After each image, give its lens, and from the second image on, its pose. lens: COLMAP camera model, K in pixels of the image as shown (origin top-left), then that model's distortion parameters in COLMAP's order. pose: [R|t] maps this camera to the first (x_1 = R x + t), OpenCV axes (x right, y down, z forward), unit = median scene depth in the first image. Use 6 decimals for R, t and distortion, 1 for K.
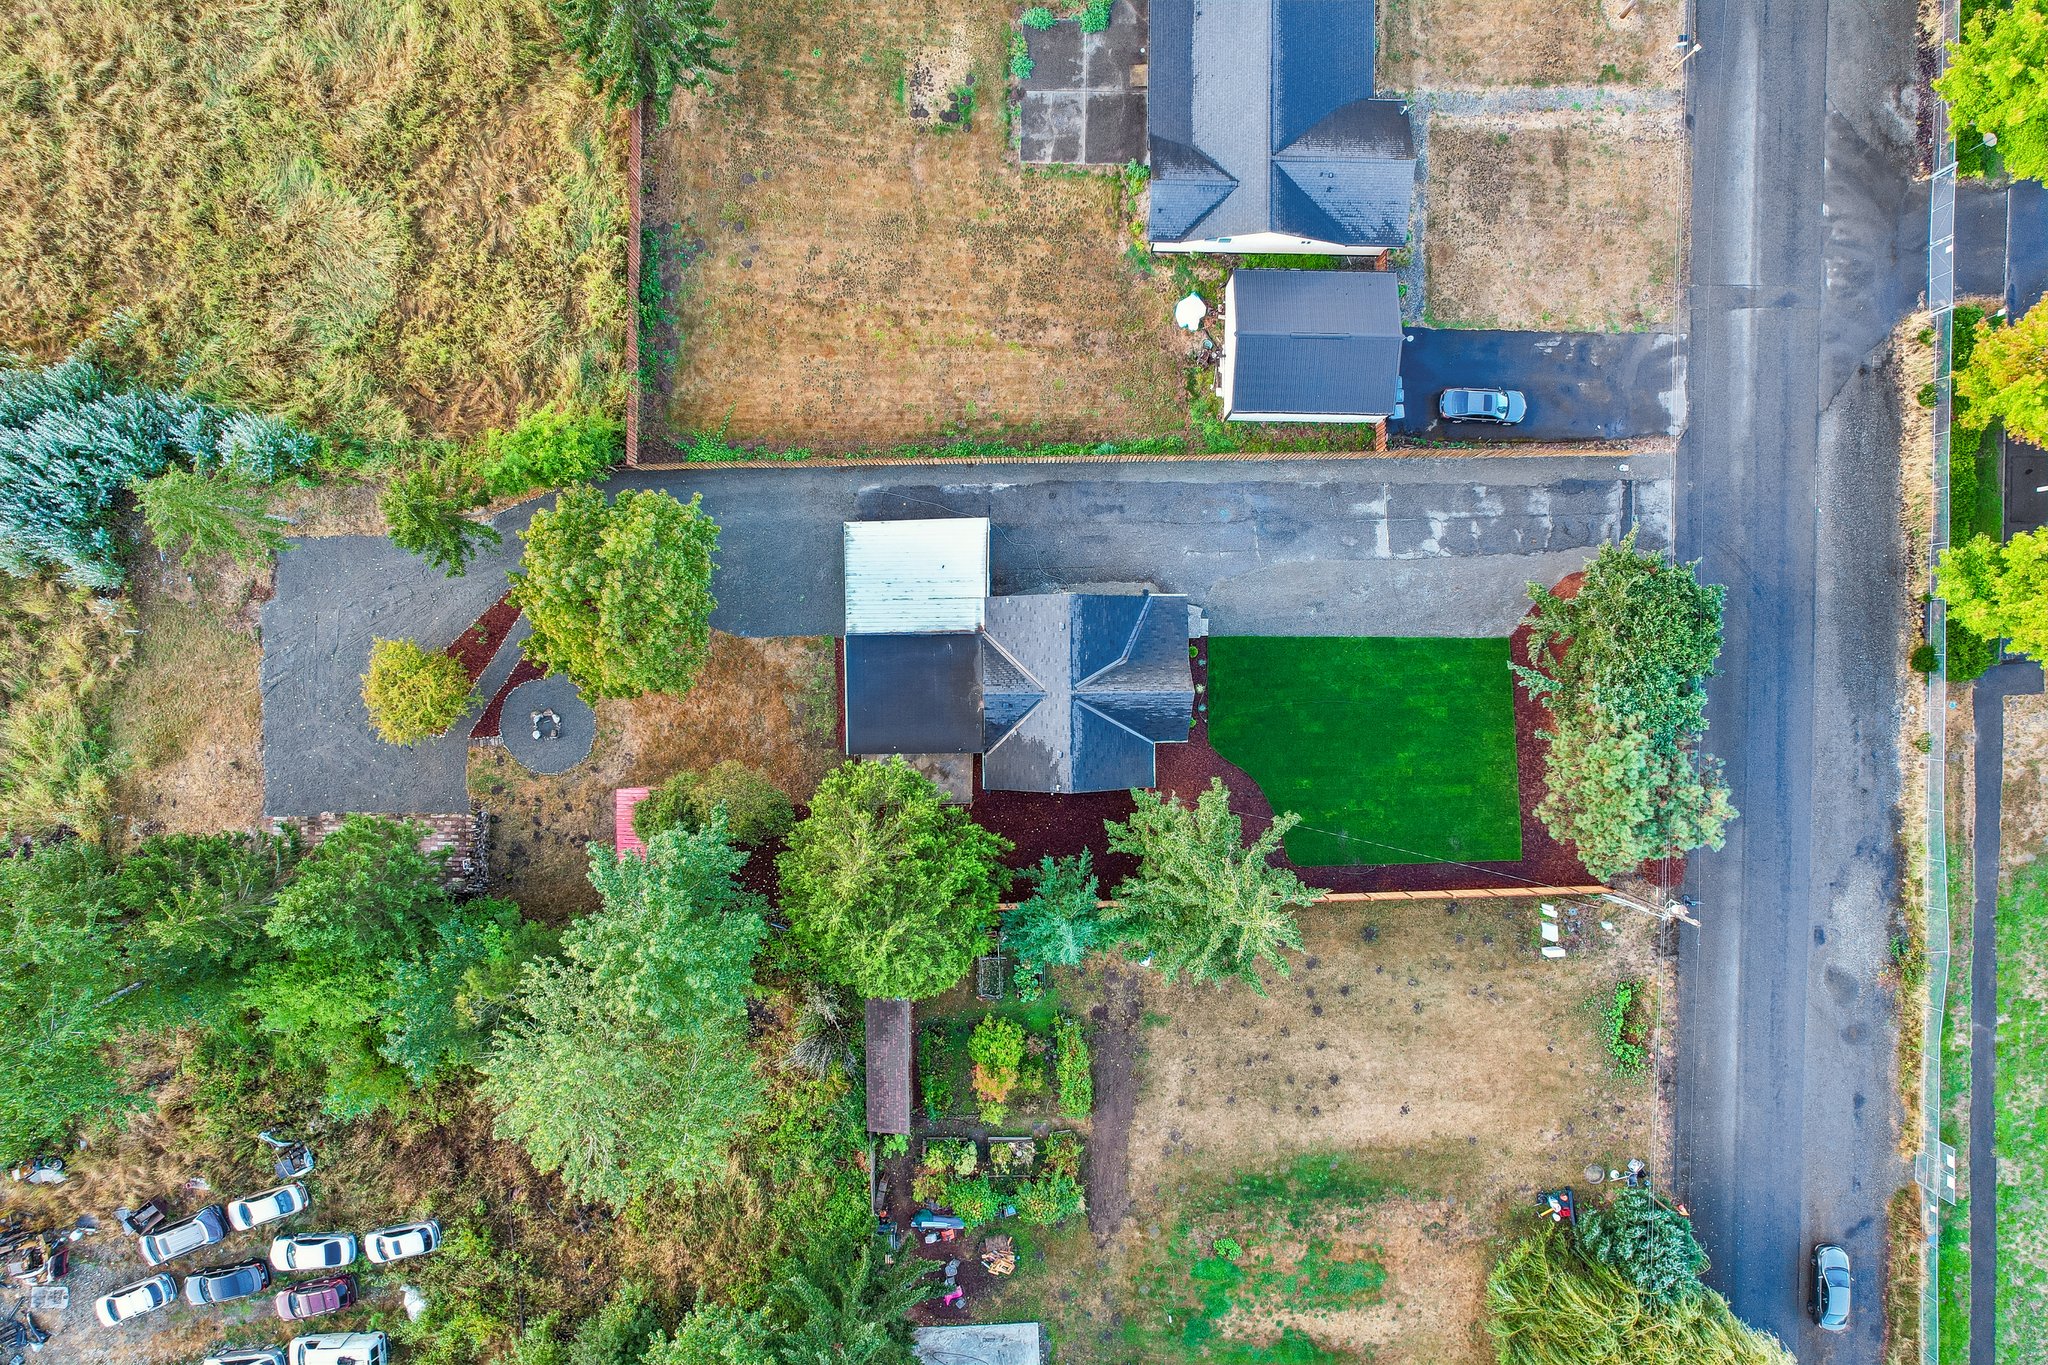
lens RADIAL K [[1317.7, 0, 1022.4], [0, 1317.7, 691.7], [0, 0, 1]] dist [-0.041772, 0.030923]
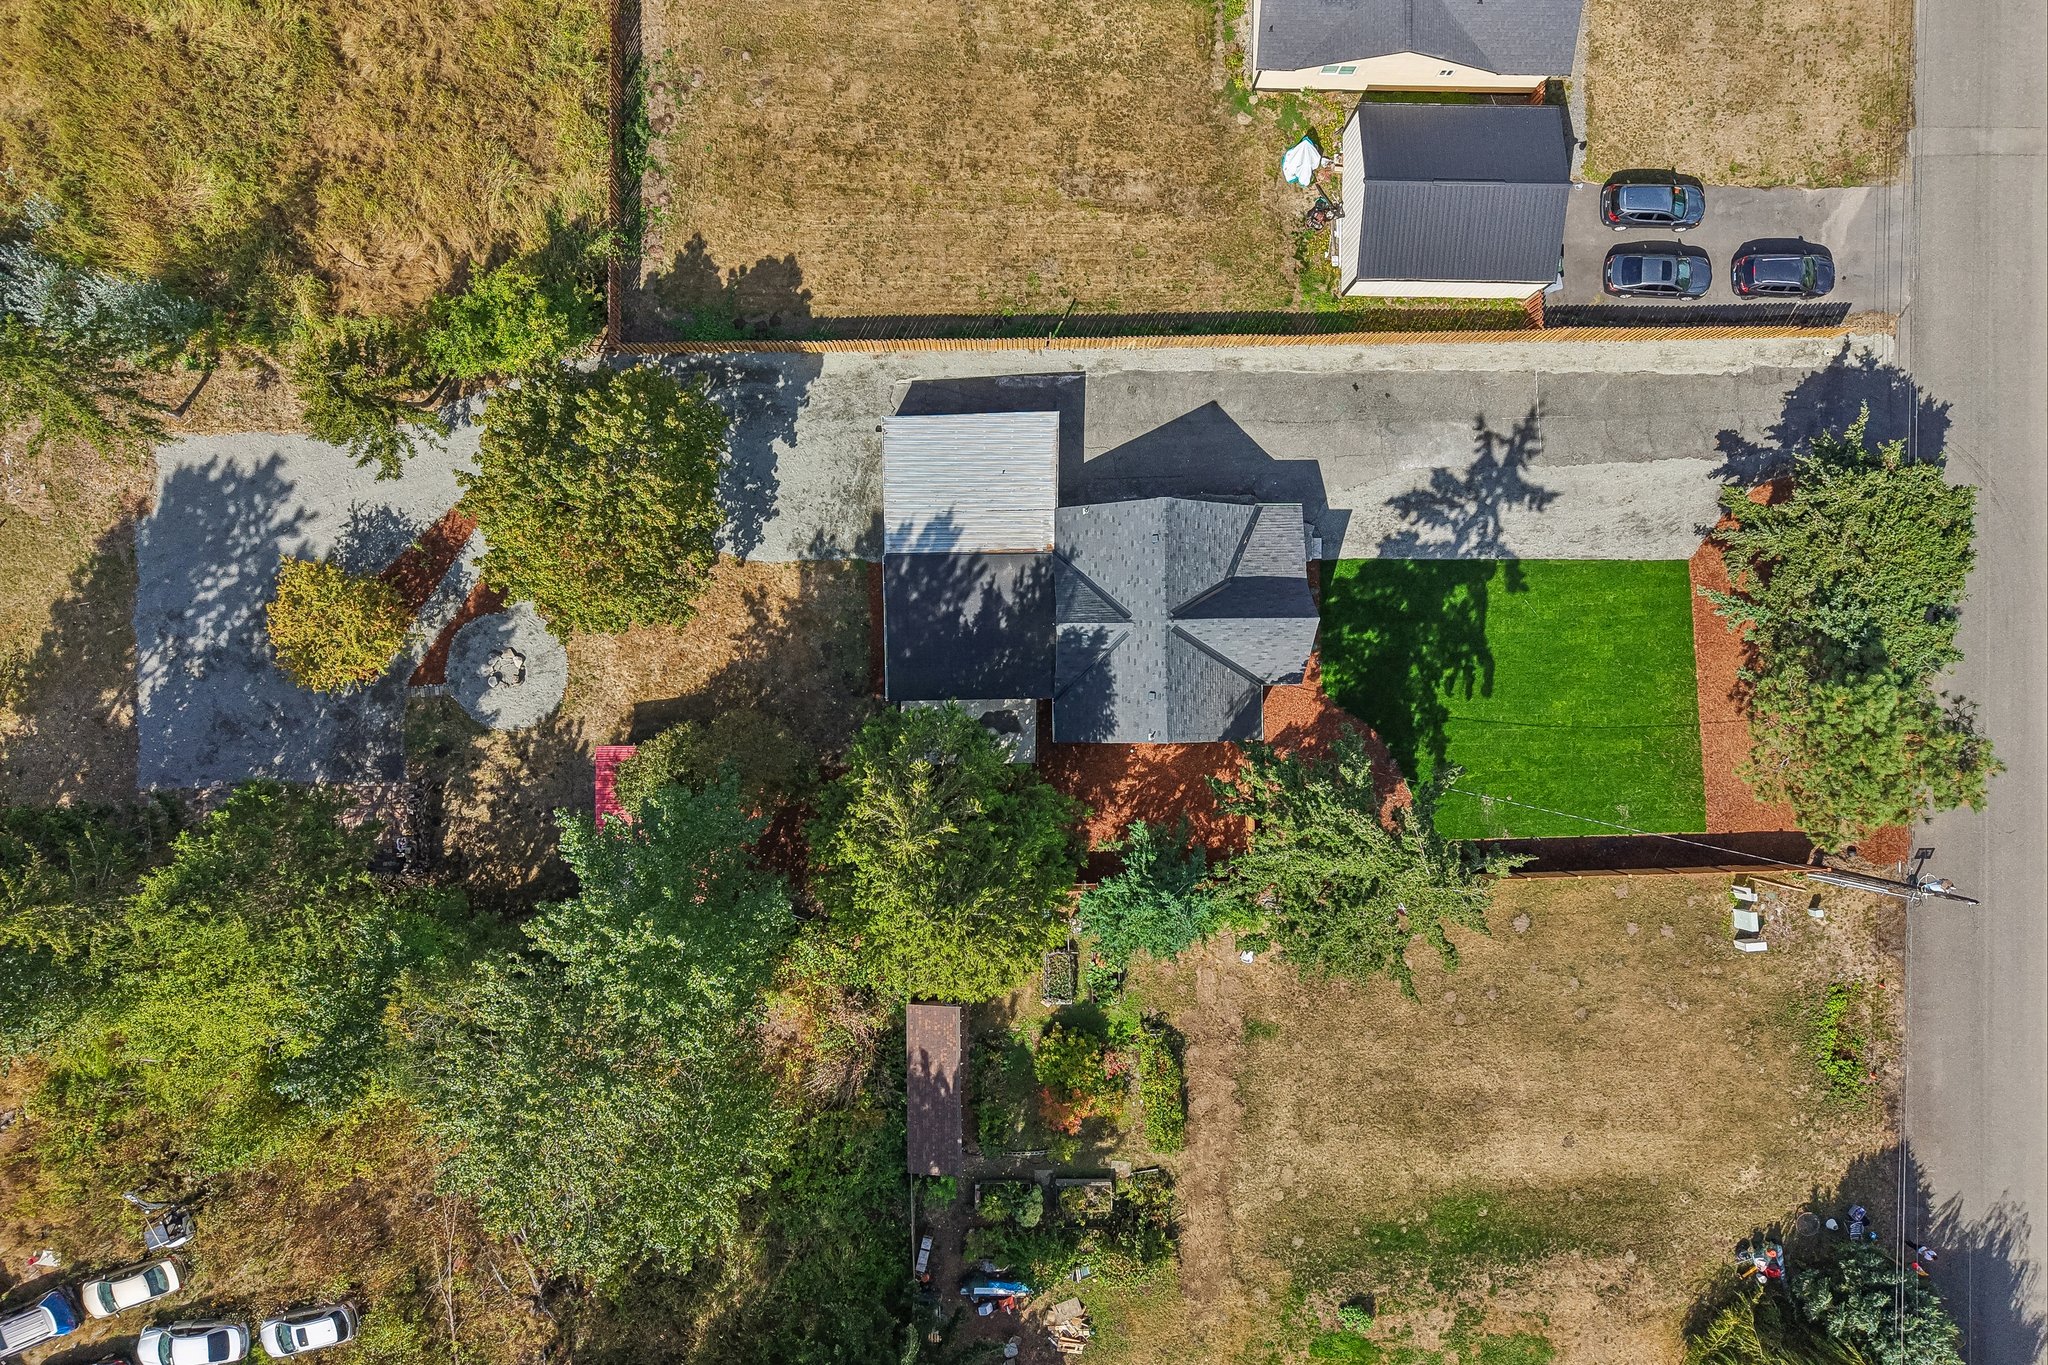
lens RADIAL K [[1382.9, 0, 1036.1], [0, 1382.9, 669.9], [0, 0, 1]] dist [0.042353, -0.031979]
pose [[0.999724, -0.002799, 0.023322, -0.057967], [0.003233, 0.999822, -0.018583, 0.042786], [-0.023266, 0.018653, 0.999555, 0.140449]]
